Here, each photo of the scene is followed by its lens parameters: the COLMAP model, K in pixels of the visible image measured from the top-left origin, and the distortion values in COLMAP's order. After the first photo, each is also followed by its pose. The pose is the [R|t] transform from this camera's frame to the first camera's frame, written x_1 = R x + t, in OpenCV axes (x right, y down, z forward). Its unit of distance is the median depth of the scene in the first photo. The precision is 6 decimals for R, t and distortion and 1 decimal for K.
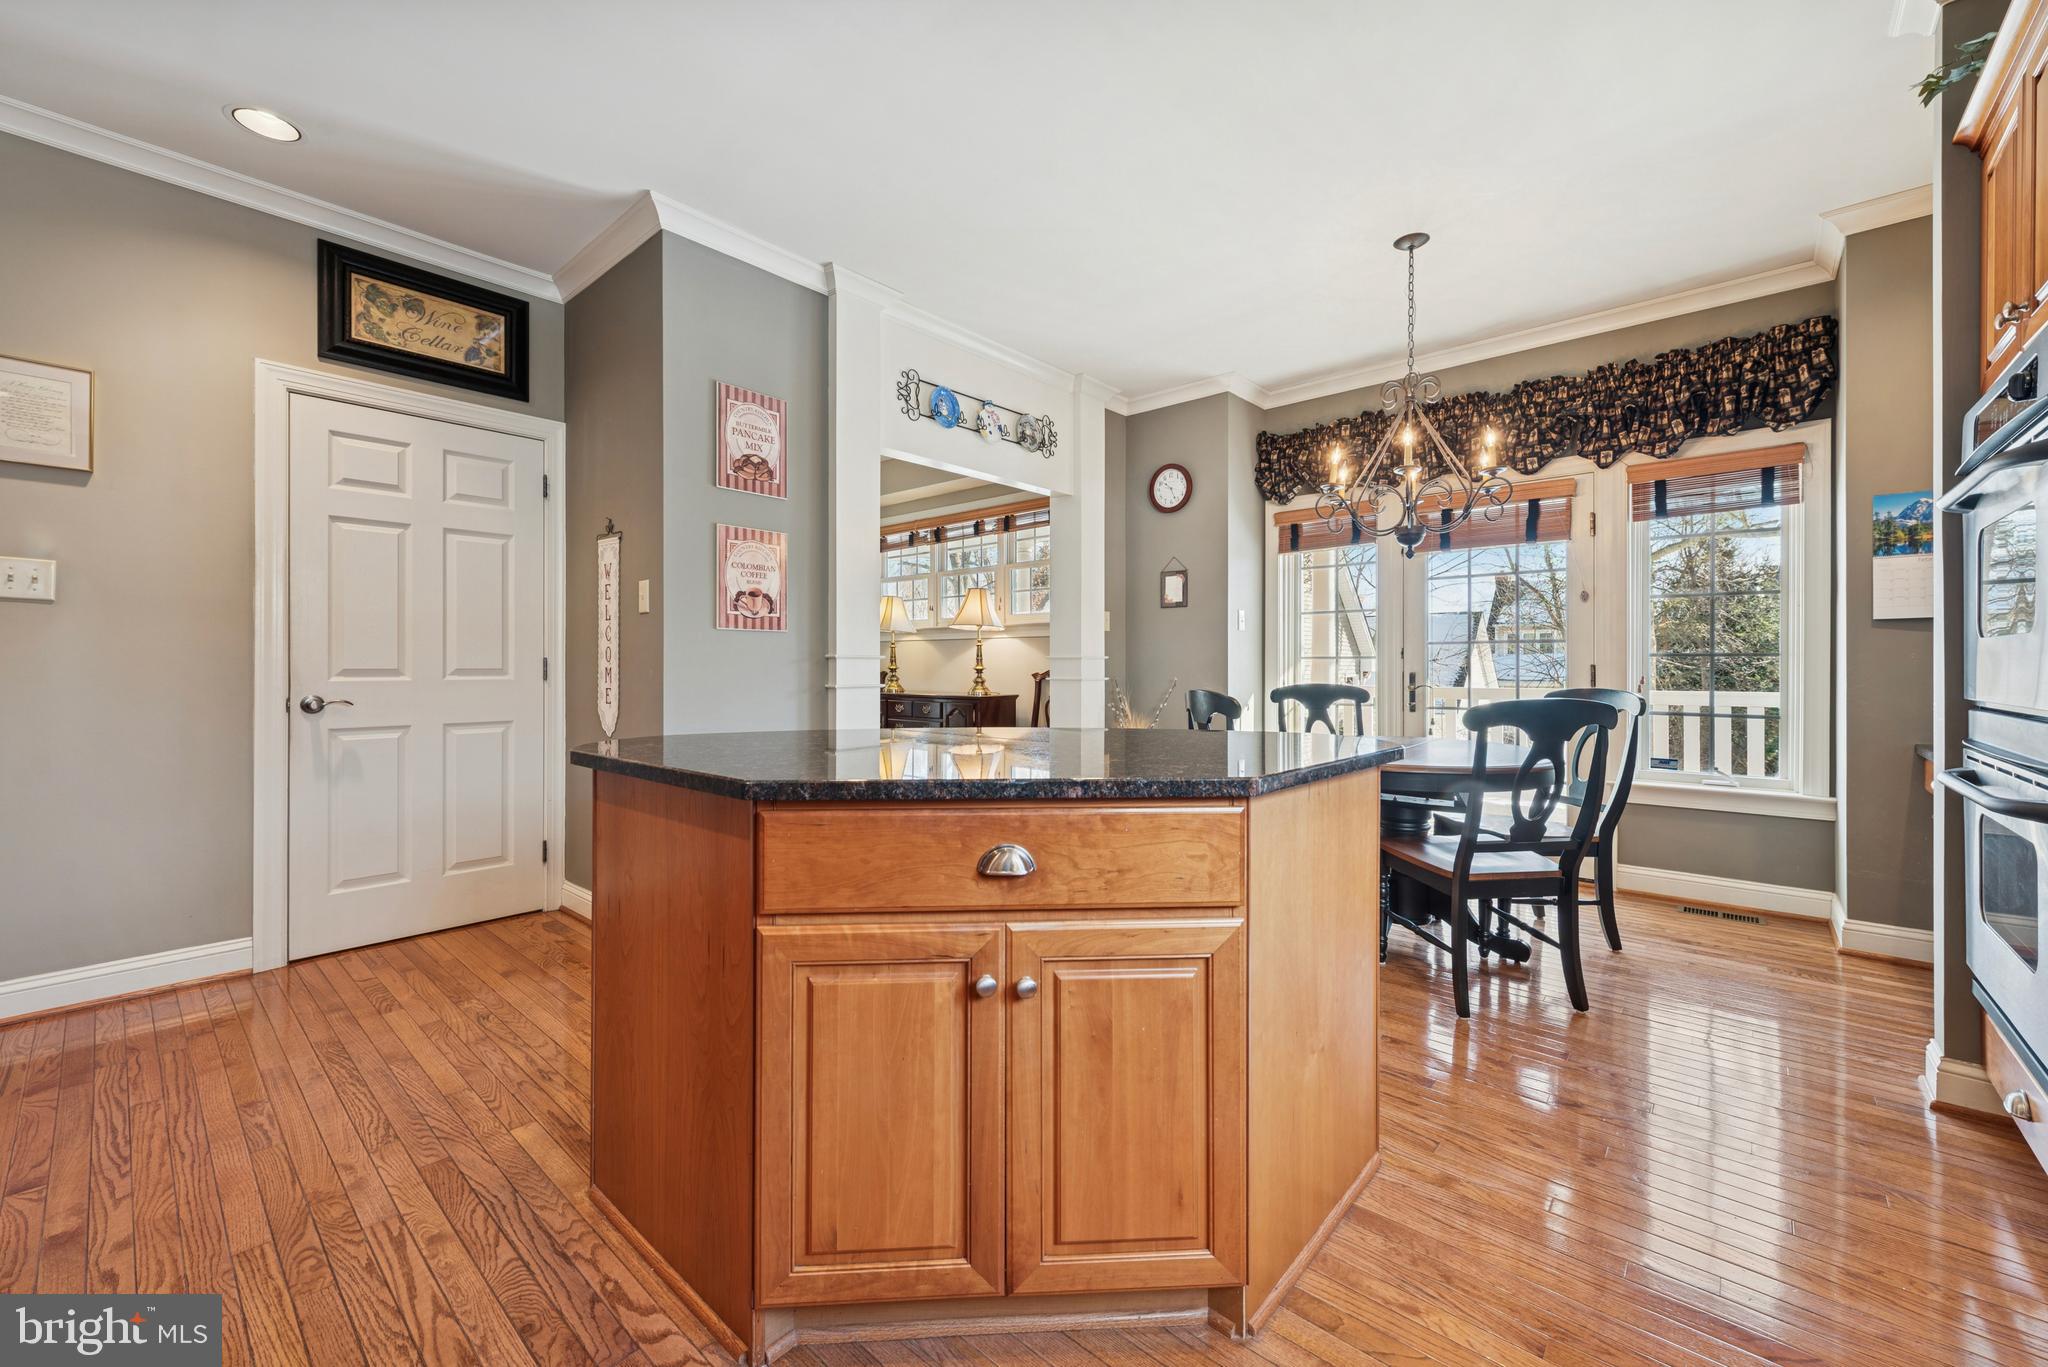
lens RADIAL K [[806.0, 0, 1029.3], [0, 806.0, 668.9], [0, 0, 1]] dist [0.001276, 0.000040]
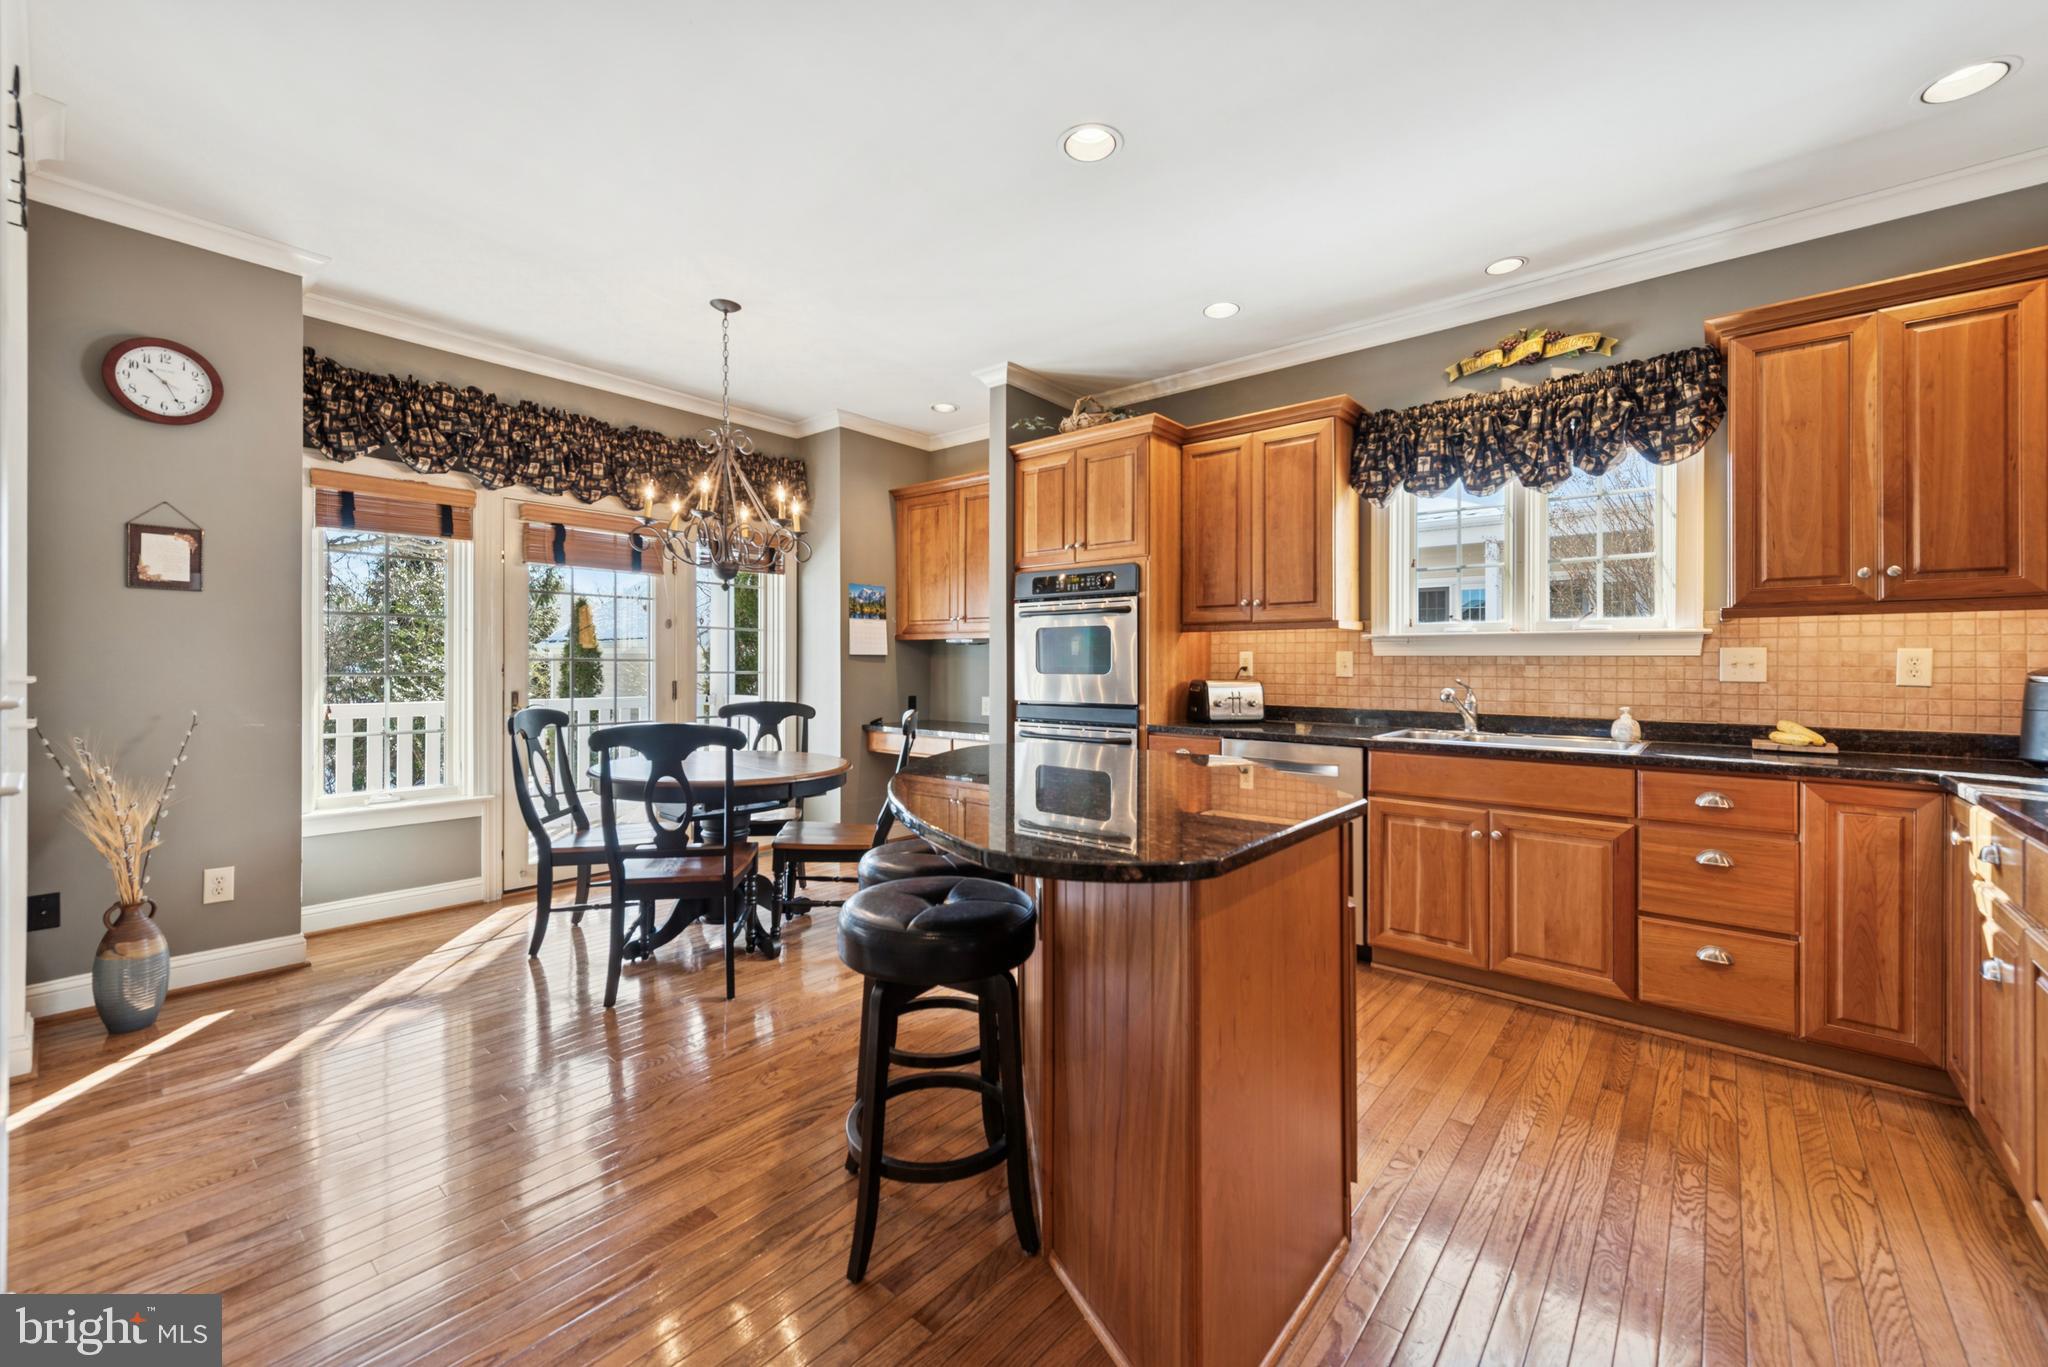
lens RADIAL K [[806.0, 0, 1029.3], [0, 806.0, 668.9], [0, 0, 1]] dist [0.001276, 0.000040]
pose [[-0.017760, 0.002802, 0.999838, -0.430148], [0.004508, 0.999986, -0.002722, -0.013541], [-0.999832, 0.004459, -0.017772, 0.403568]]
